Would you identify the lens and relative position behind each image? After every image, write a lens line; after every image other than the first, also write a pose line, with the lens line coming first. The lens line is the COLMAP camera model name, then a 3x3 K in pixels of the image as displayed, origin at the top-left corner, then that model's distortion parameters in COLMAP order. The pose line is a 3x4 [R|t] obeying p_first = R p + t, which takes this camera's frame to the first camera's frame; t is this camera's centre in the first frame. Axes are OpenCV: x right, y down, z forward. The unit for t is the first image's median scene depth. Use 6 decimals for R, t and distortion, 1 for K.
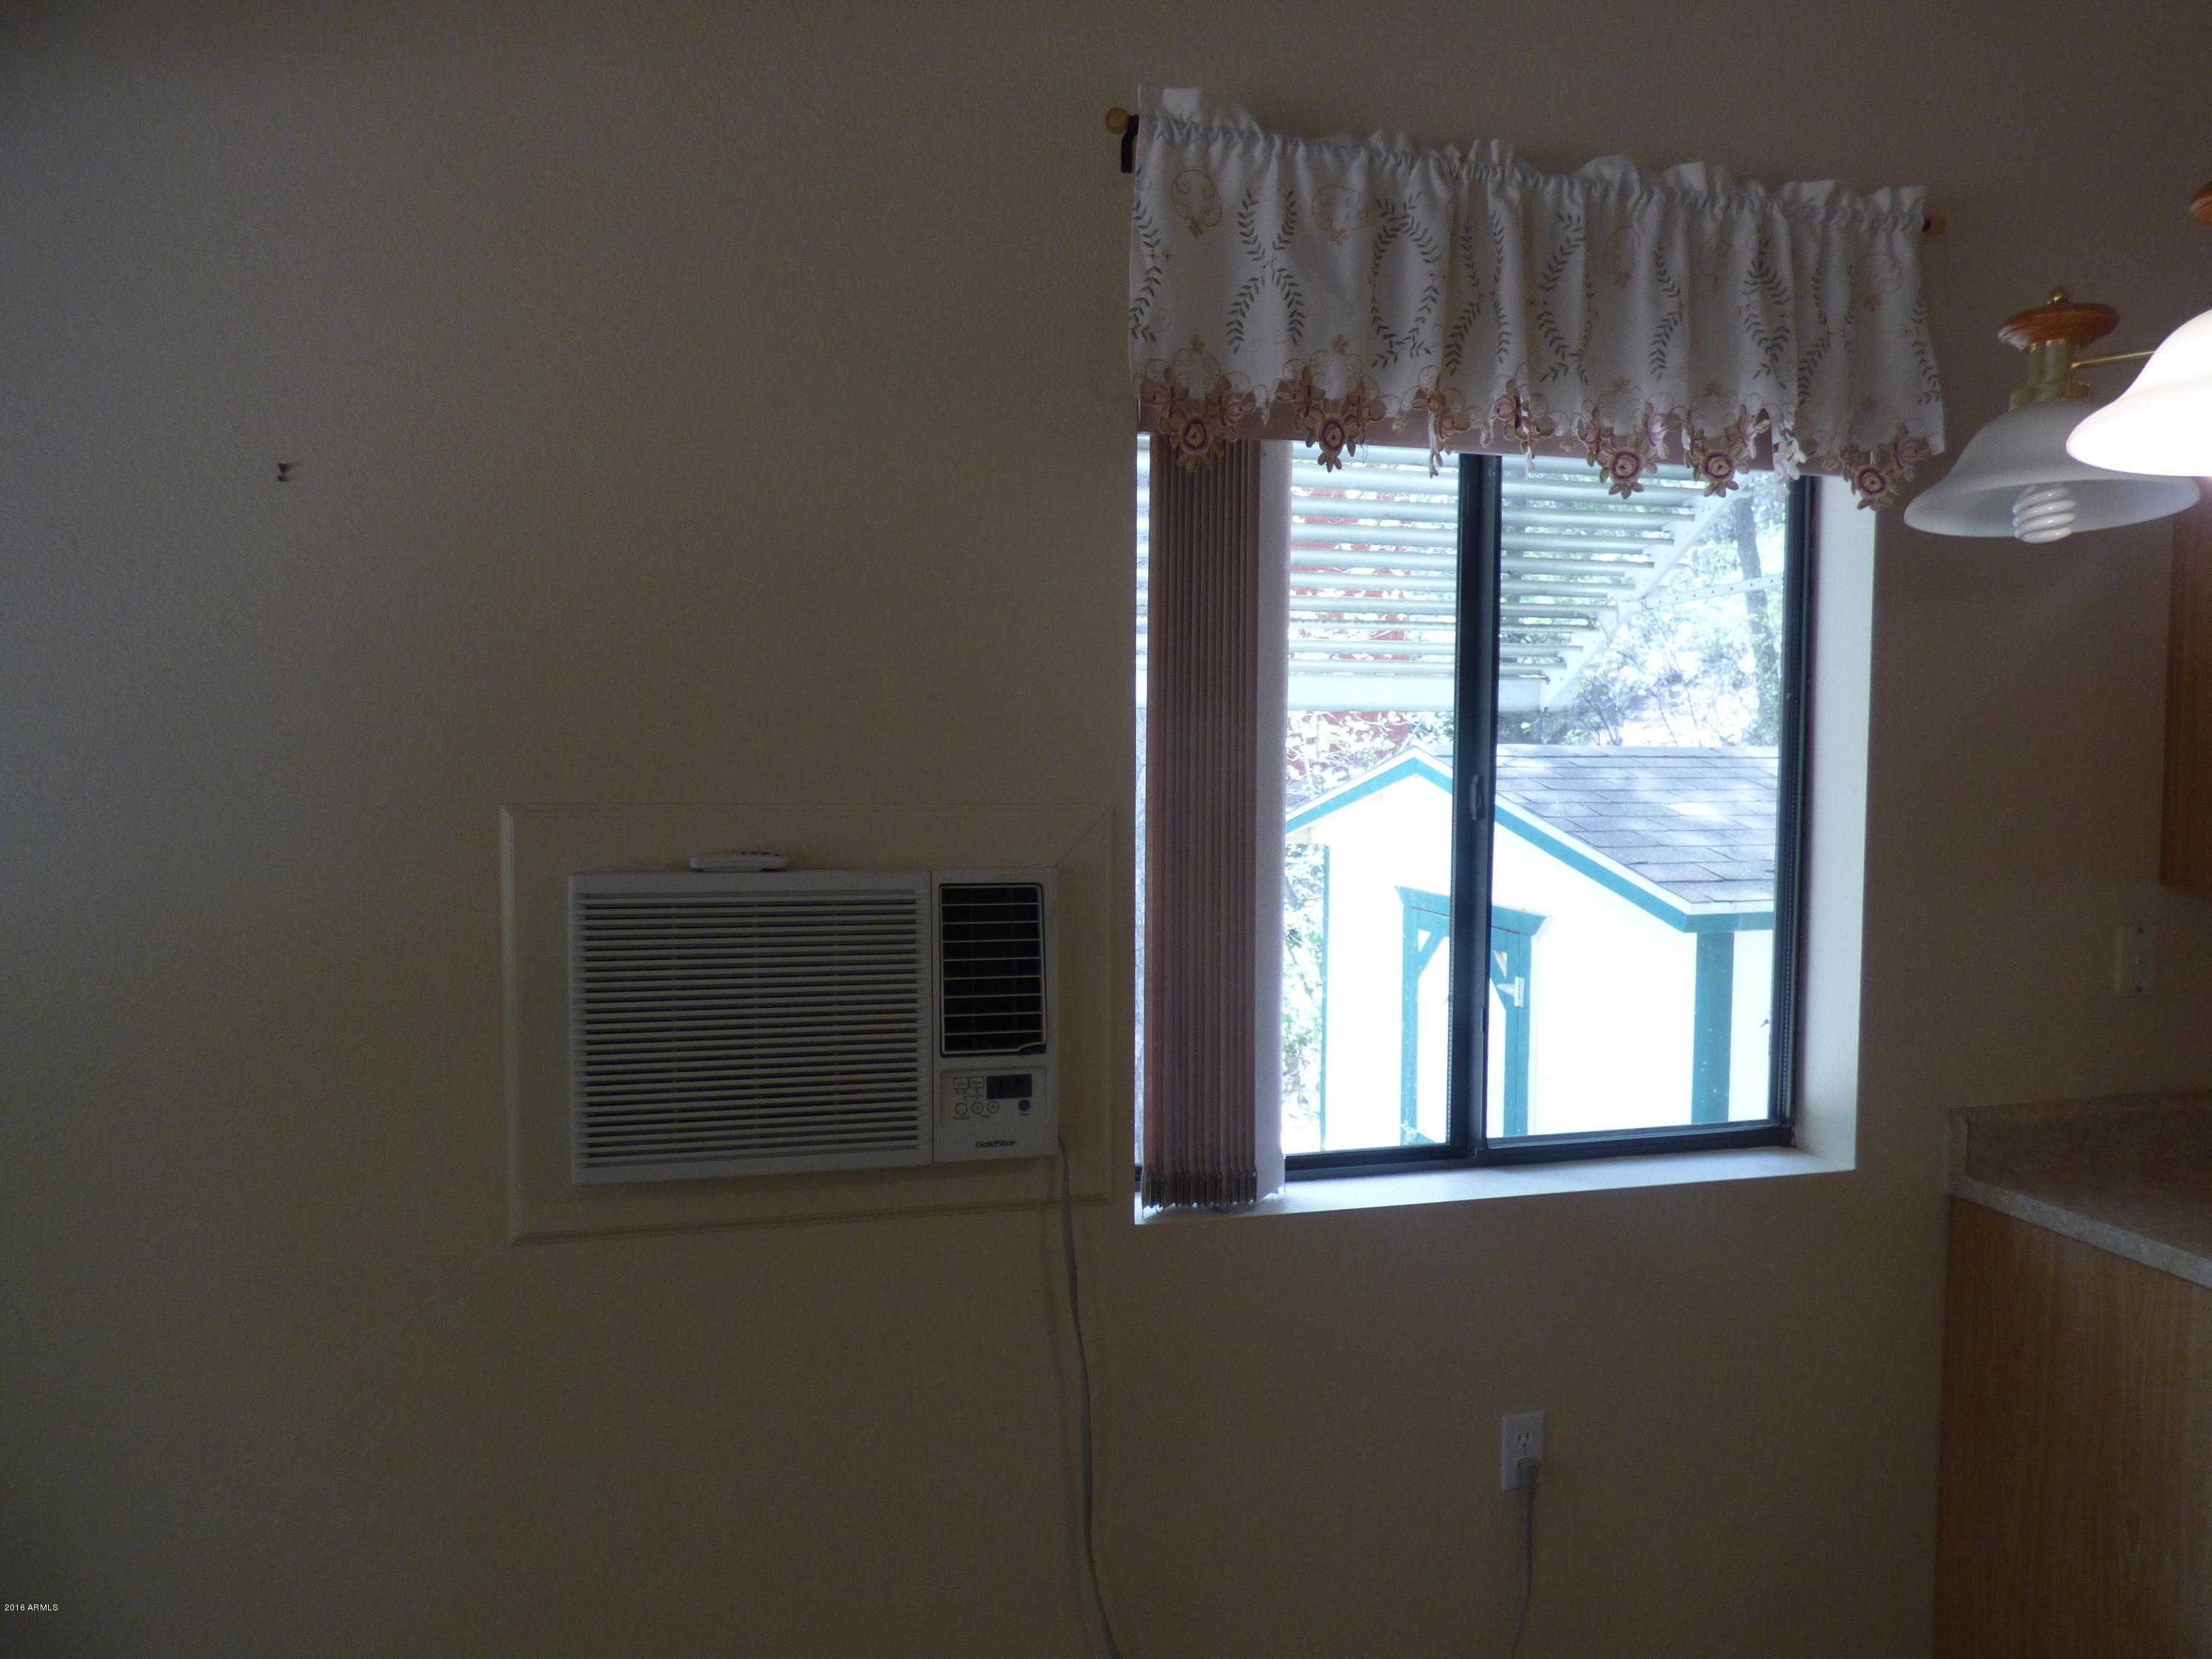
lens RADIAL K [[1358.2, 0, 1106.6], [0, 1358.2, 819.0], [0, 0, 1]] dist [-0.013105, -0.006548]
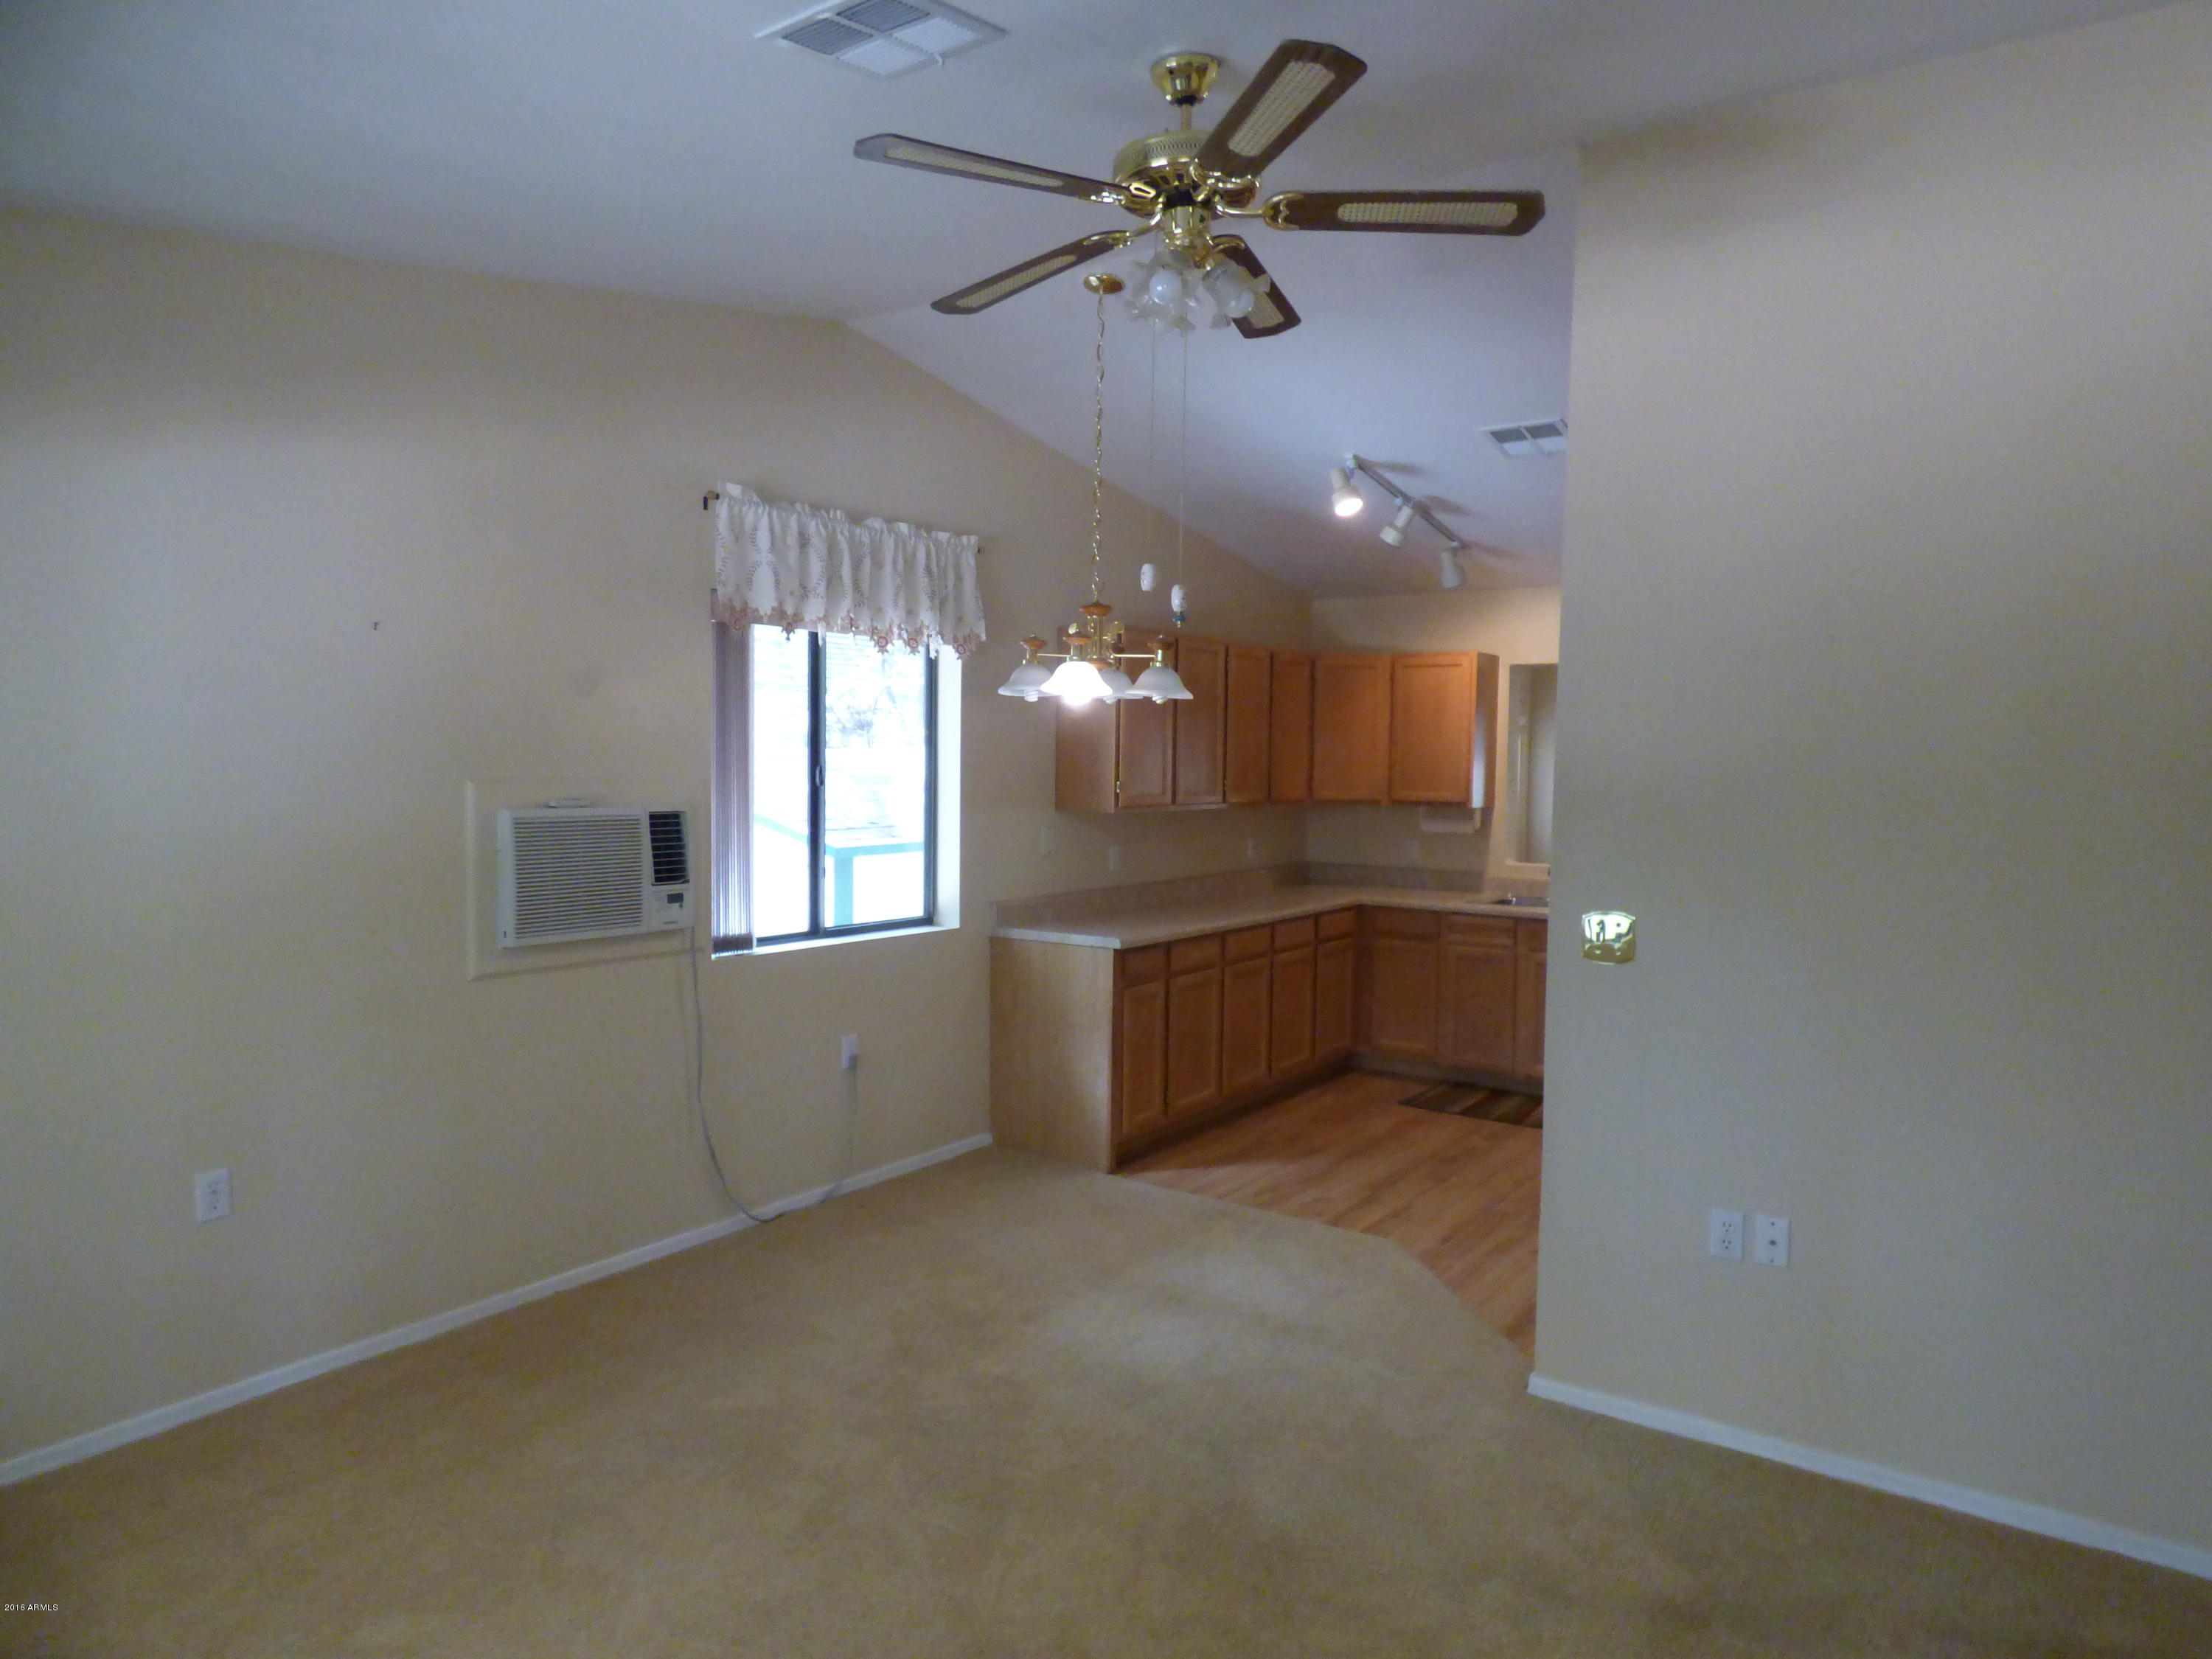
lens RADIAL K [[1317.9, 0, 1106.0], [0, 1317.9, 829.5], [0, 0, 1]] dist [-0.036567, 0.021407]
pose [[0.755488, -0.028563, 0.654539, -0.926665], [0.021122, 0.999592, 0.019242, 0.046502], [-0.654822, -0.000712, 0.755783, -1.130073]]
